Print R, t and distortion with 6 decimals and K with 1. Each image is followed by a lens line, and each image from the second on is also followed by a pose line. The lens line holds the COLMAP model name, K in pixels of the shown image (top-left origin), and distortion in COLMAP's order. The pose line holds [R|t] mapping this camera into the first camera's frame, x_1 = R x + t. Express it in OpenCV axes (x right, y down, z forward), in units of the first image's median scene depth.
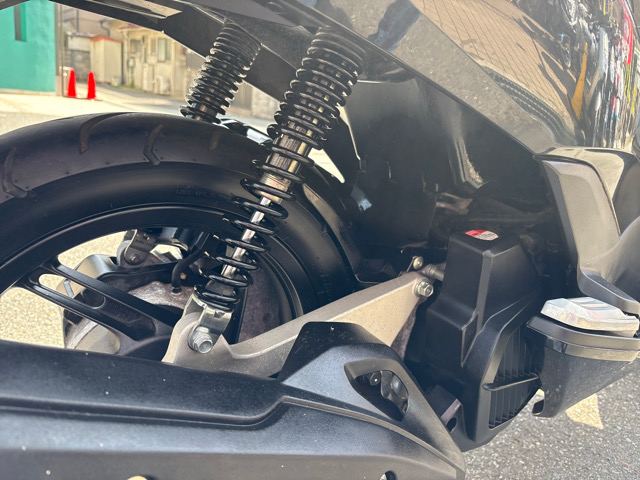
lens RADIAL K [[488.1, 0, 318.6], [0, 488.1, 240.7], [0, 0, 1]] dist [0.032885, -0.042406]
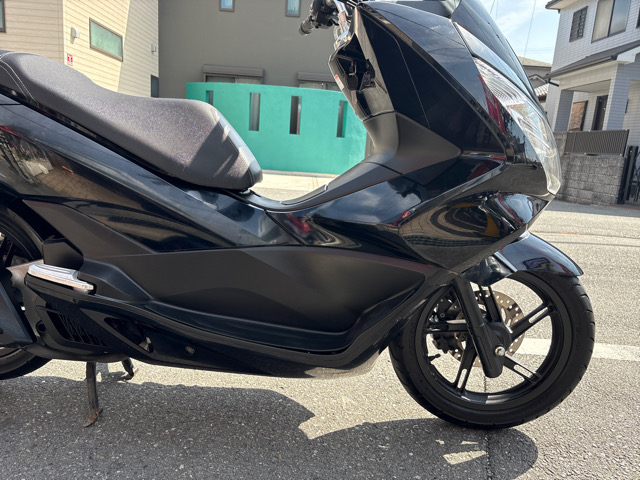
lens RADIAL K [[488.1, 0, 322.7], [0, 488.1, 246.1], [0, 0, 1]] dist [0.032885, -0.042406]
pose [[0.802398, 0.065158, -0.593221, 2.372745], [-0.151261, 0.983768, -0.096542, 0.064892], [0.577302, 0.167197, 0.799230, 0.001603]]
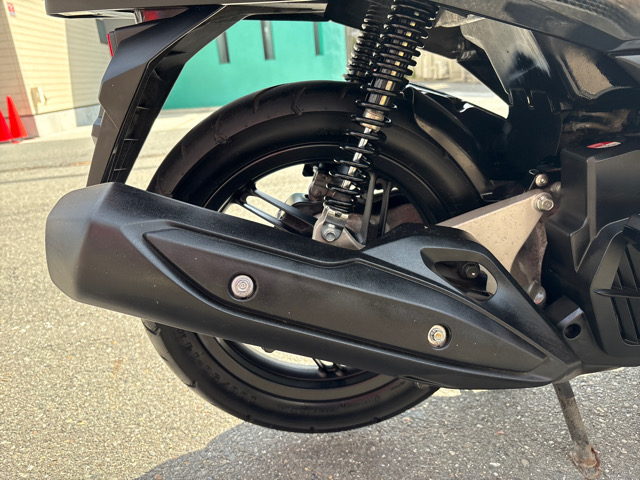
lens RADIAL K [[488.1, 0, 318.6], [0, 488.1, 244.1], [0, 0, 1]] dist [0.032885, -0.042406]
pose [[0.842637, -0.005708, -0.538452, 0.372985], [0.027188, 0.999119, 0.031956, 0.138568], [0.537795, -0.041567, 0.842050, -0.168191]]
